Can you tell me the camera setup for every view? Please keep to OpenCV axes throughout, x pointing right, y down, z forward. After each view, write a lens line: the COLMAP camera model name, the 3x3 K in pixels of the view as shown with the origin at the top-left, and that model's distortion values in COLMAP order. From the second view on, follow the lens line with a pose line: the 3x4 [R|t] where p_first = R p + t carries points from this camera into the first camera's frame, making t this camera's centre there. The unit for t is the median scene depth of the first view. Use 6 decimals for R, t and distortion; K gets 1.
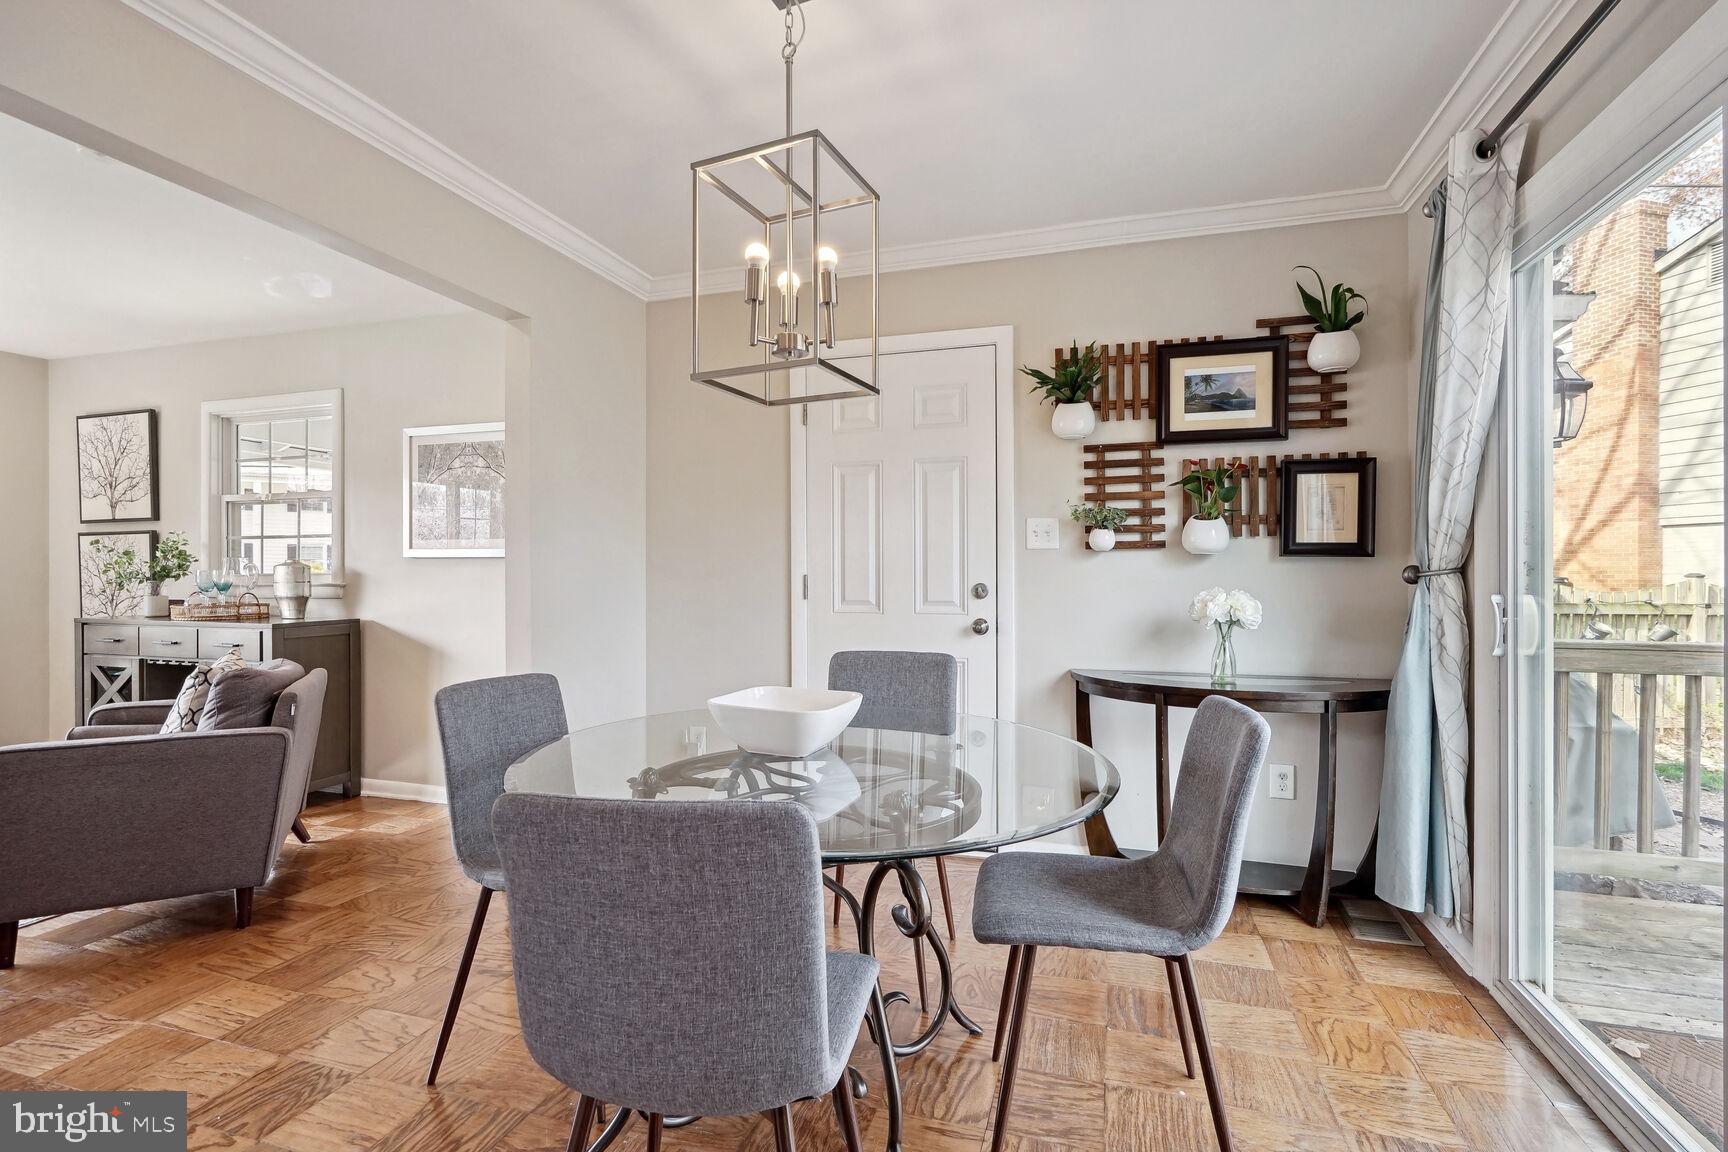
lens RADIAL K [[809.4, 0, 864.0], [0, 809.4, 576.0], [0, 0, 1]] dist [-0.002888, 0.001270]
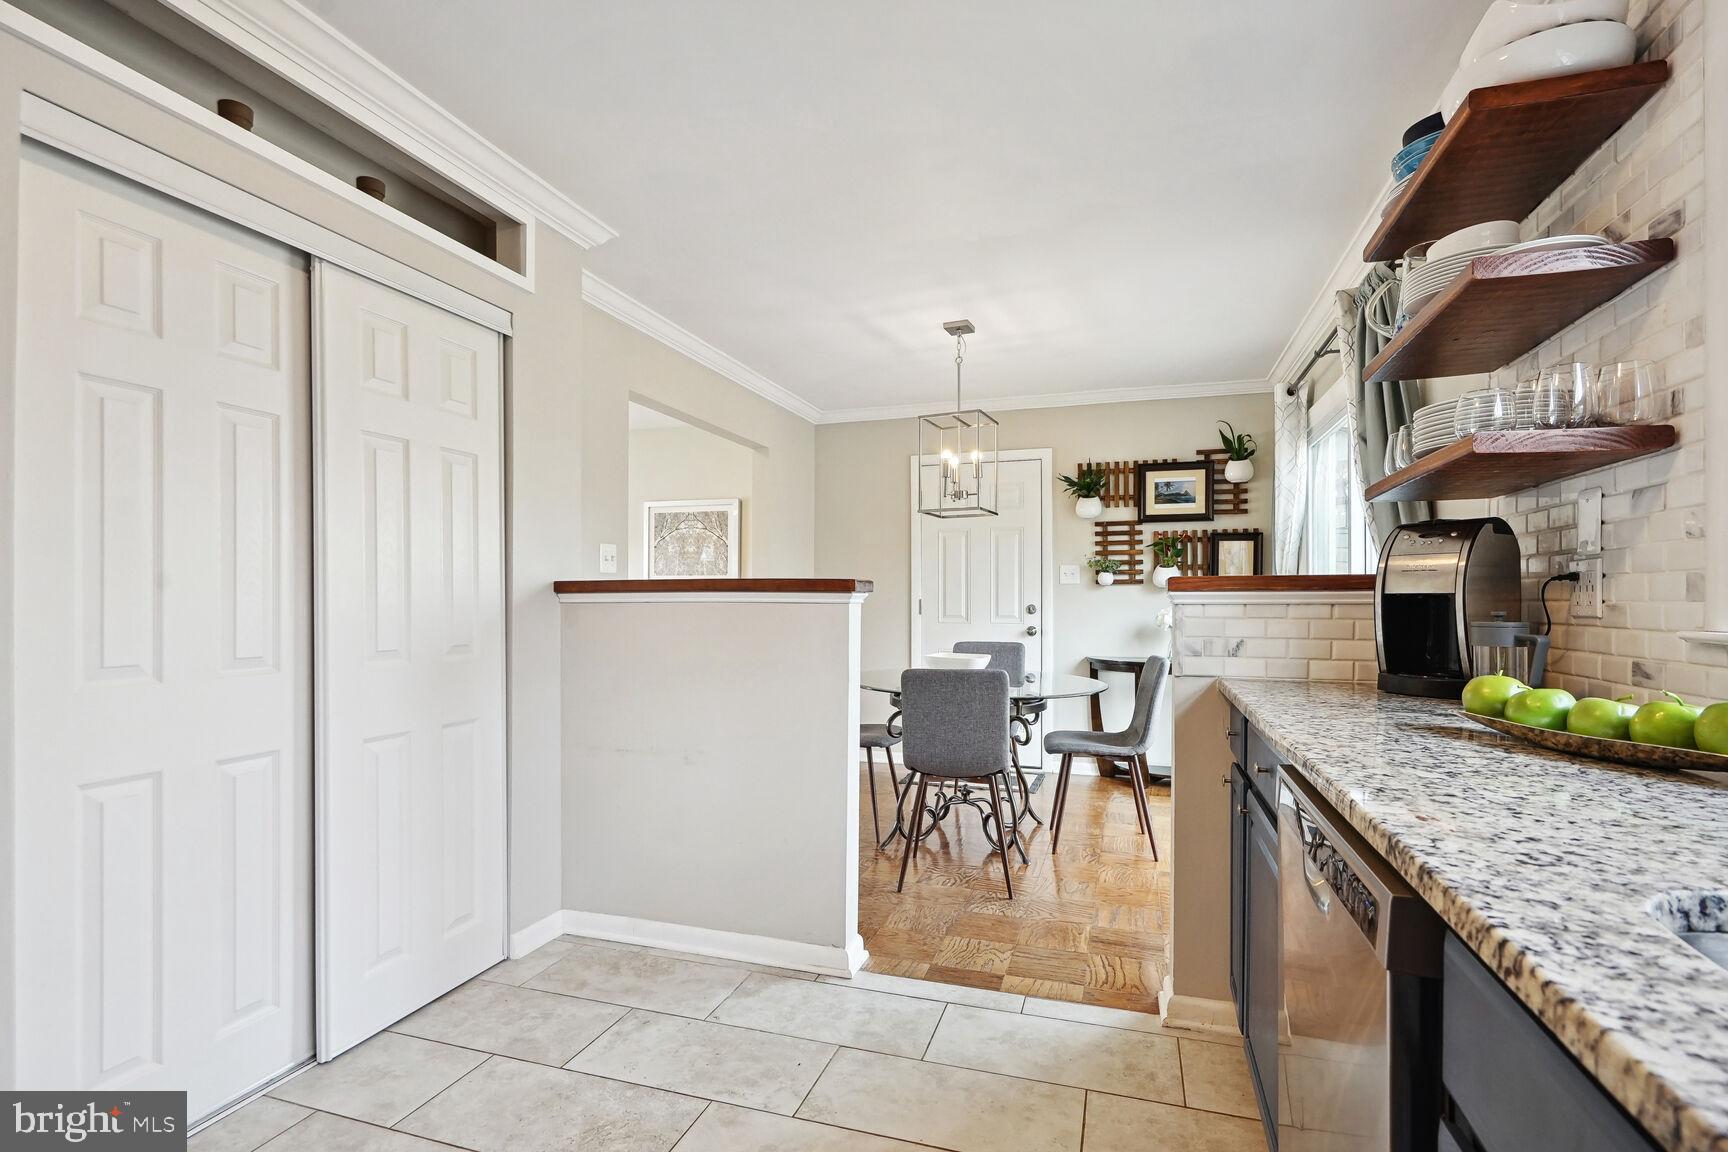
lens RADIAL K [[819.3, 0, 864.5], [0, 819.3, 598.2], [0, 0, 1]] dist [-0.006079, 0.000874]
pose [[0.999901, 0.002510, -0.013865, -0.185383], [-0.002568, 0.999988, -0.004174, 0.004259], [0.013854, 0.004209, 0.999895, -0.716818]]
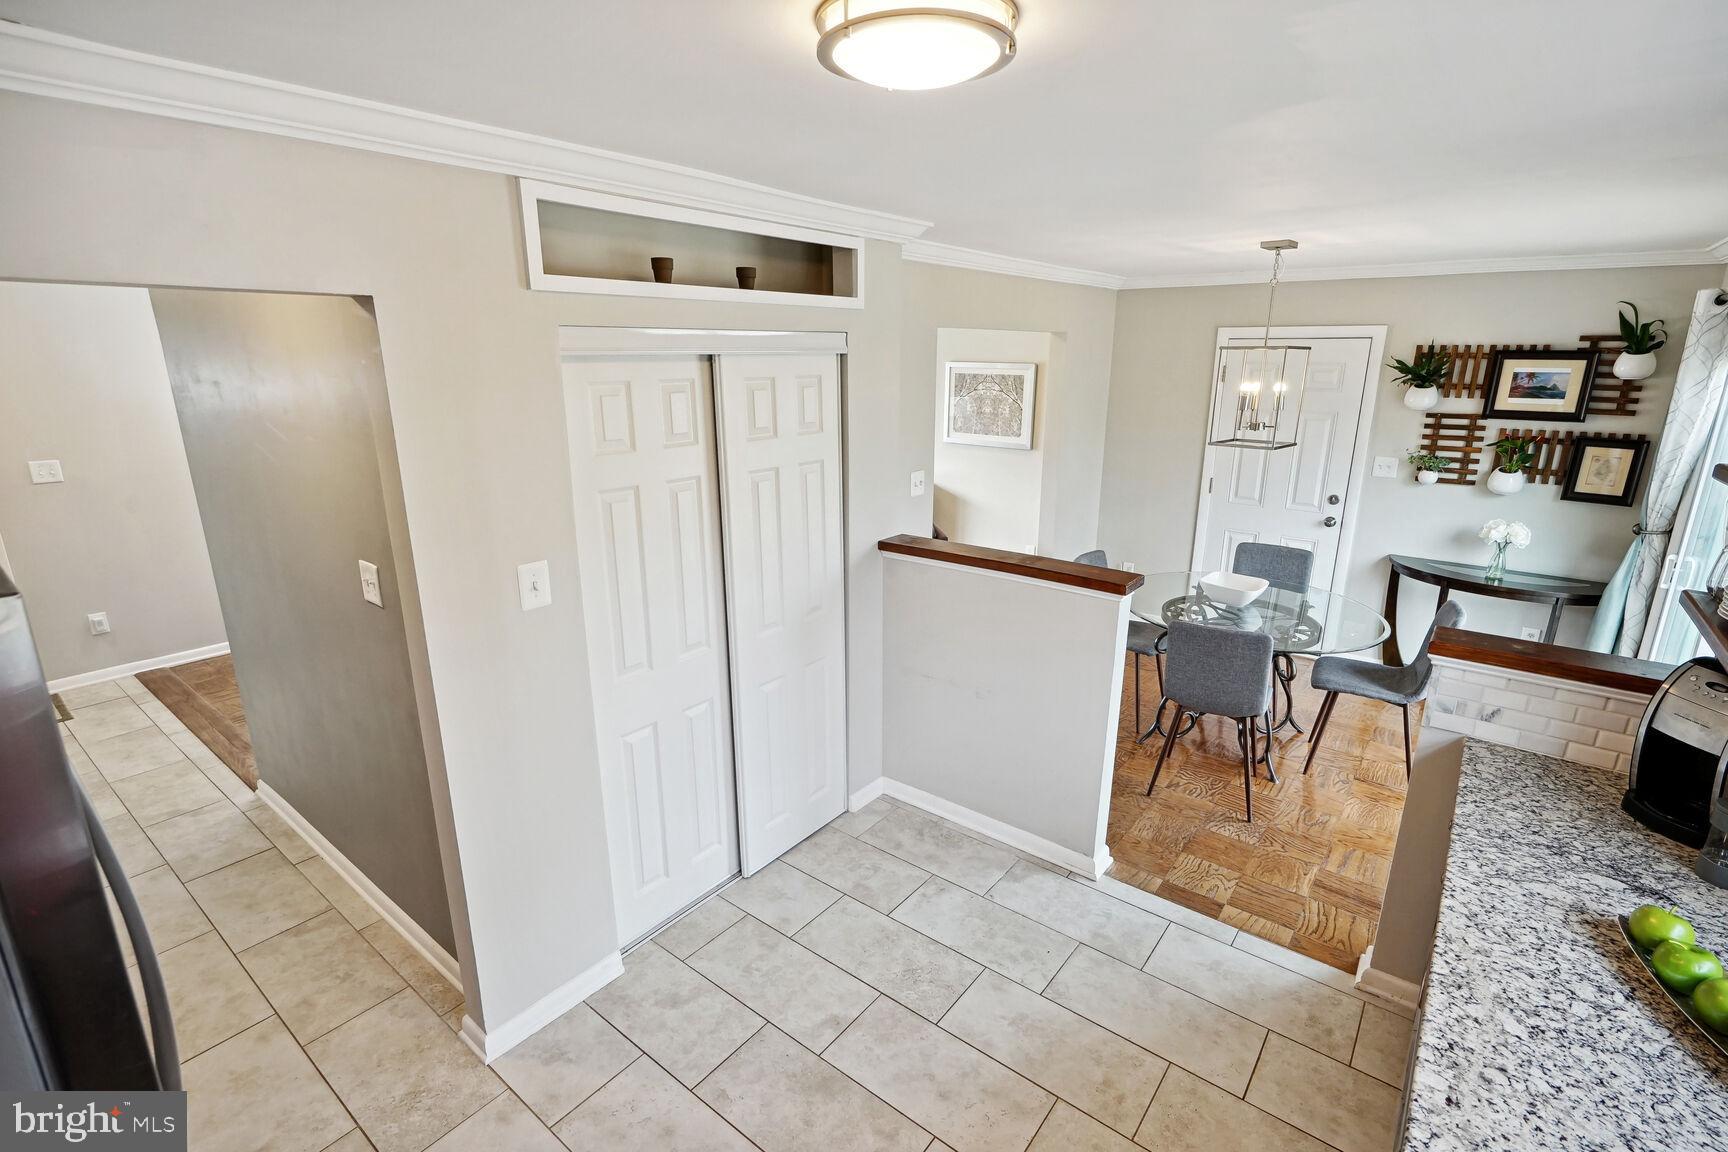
lens RADIAL K [[809.4, 0, 864.0], [0, 809.4, 576.0], [0, 0, 1]] dist [-0.002888, 0.001270]
pose [[0.933912, 0.099591, -0.343353, -0.169148], [-0.003057, 0.962605, 0.270893, -0.283856], [0.357491, -0.251941, 0.899292, -0.849167]]
